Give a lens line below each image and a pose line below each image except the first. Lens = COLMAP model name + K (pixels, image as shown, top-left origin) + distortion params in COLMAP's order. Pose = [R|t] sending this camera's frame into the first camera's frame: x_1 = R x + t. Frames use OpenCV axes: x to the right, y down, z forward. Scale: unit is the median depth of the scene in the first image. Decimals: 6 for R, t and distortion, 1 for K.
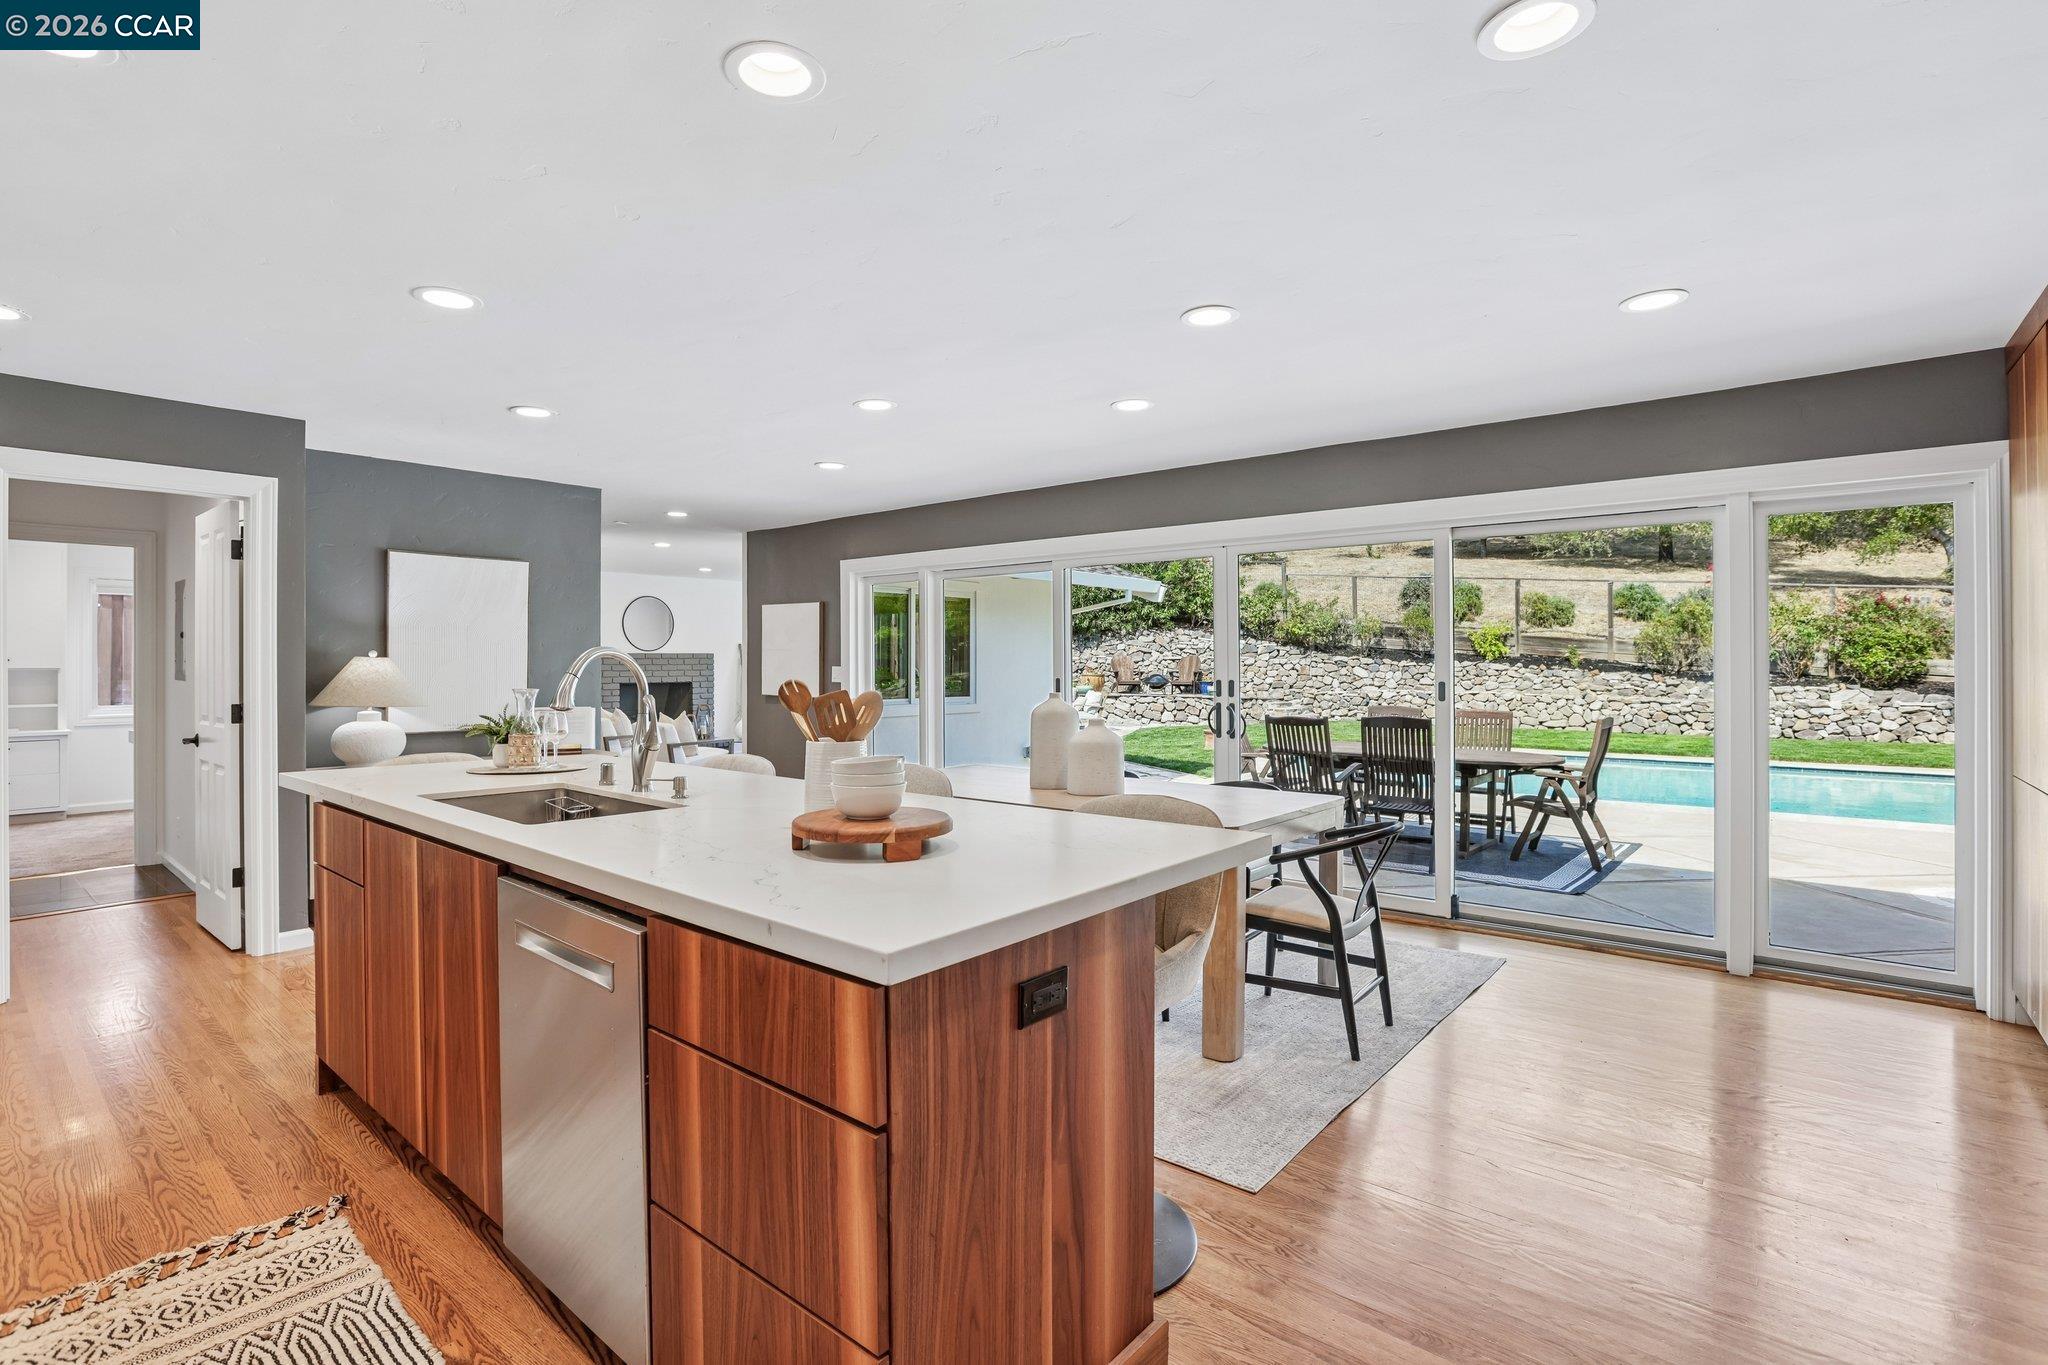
lens RADIAL K [[953.7, 0, 1021.7], [0, 953.7, 671.9], [0, 0, 1]] dist [-0.066207, 0.027260]
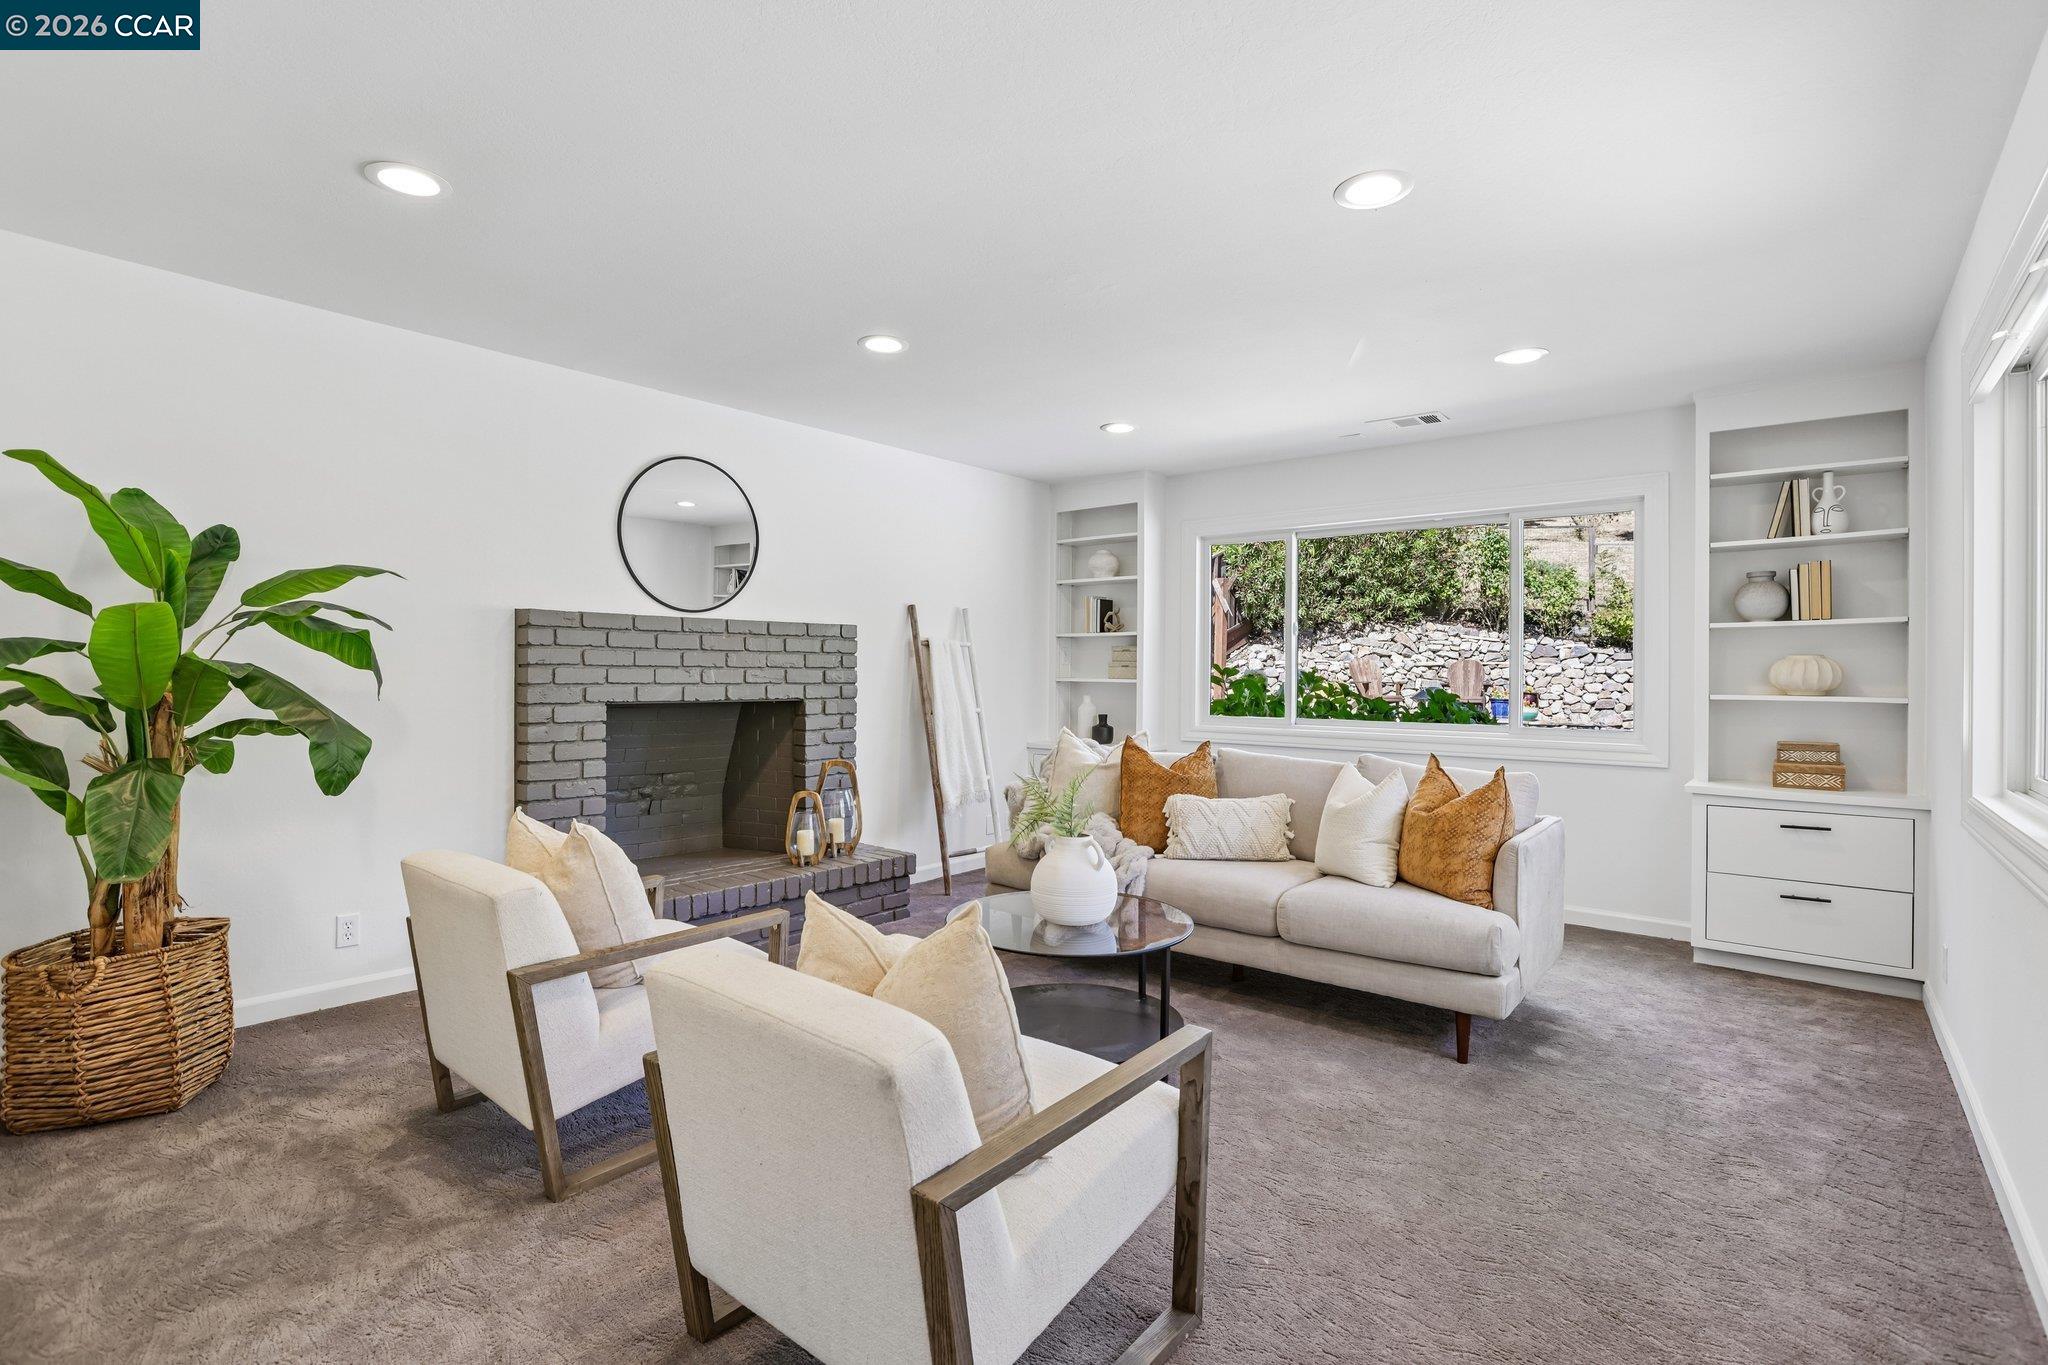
lens RADIAL K [[953.7, 0, 1021.7], [0, 953.7, 671.9], [0, 0, 1]] dist [-0.066207, 0.027260]
pose [[0.999872, 0.010800, -0.011789, -0.135322], [-0.010918, 0.999891, -0.009942, 0.001308], [0.011680, 0.010070, 0.999881, 0.328069]]
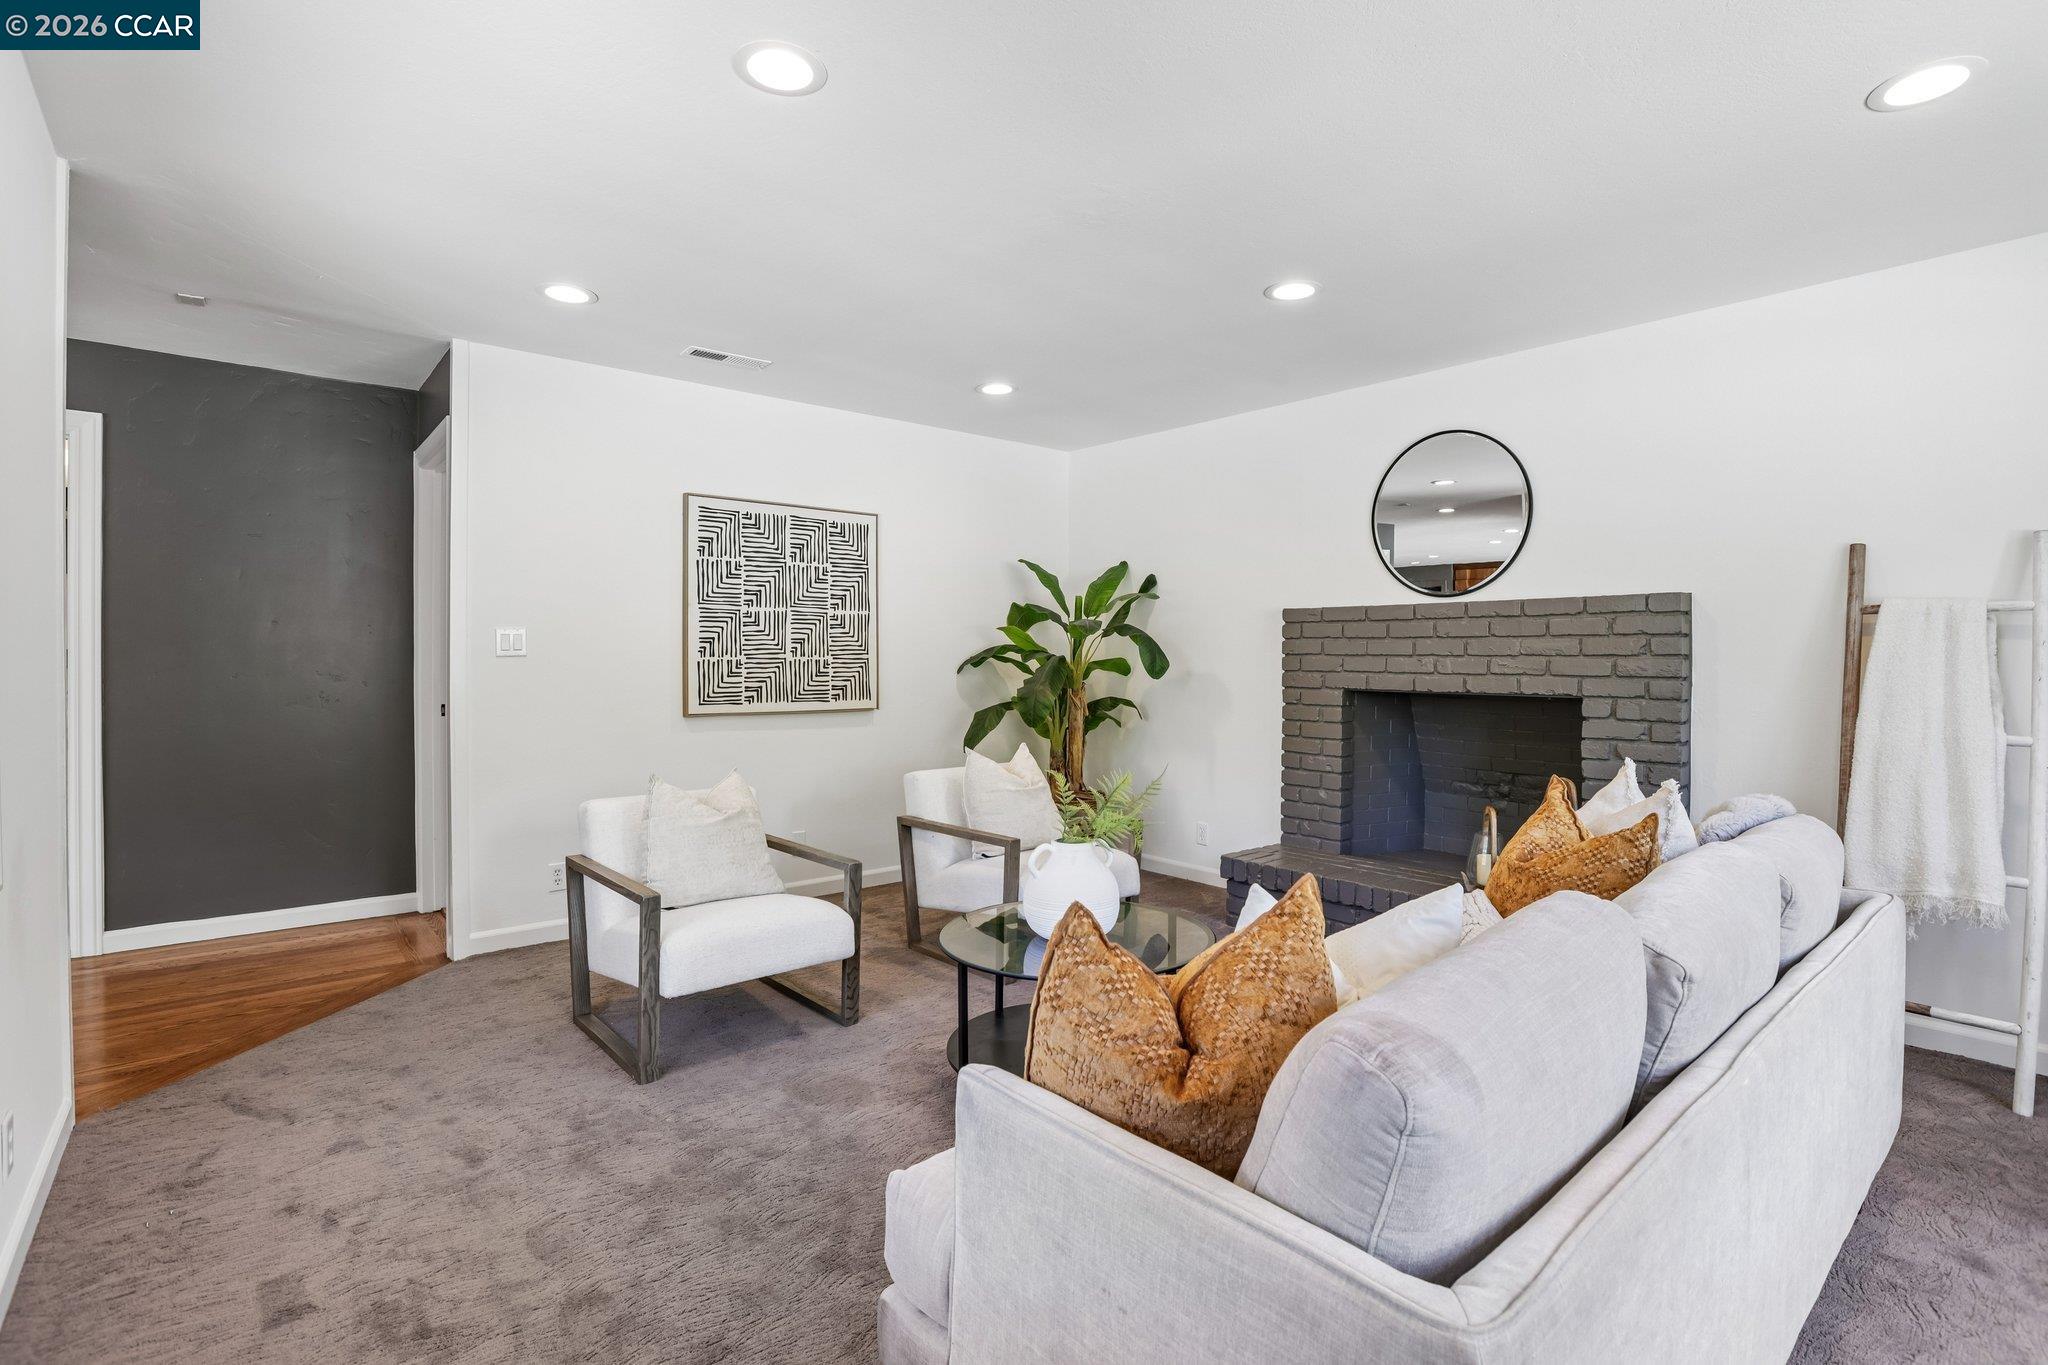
lens RADIAL K [[1004.5, 0, 1092.7], [0, 1004.5, 650.3], [0, 0, 1]] dist [-0.001717, -0.000184]
pose [[-0.156816, 0.000359, -0.987628, -0.011865], [-0.010204, 0.999946, 0.001984, -0.001408], [0.987575, 0.010389, -0.156804, 0.475335]]
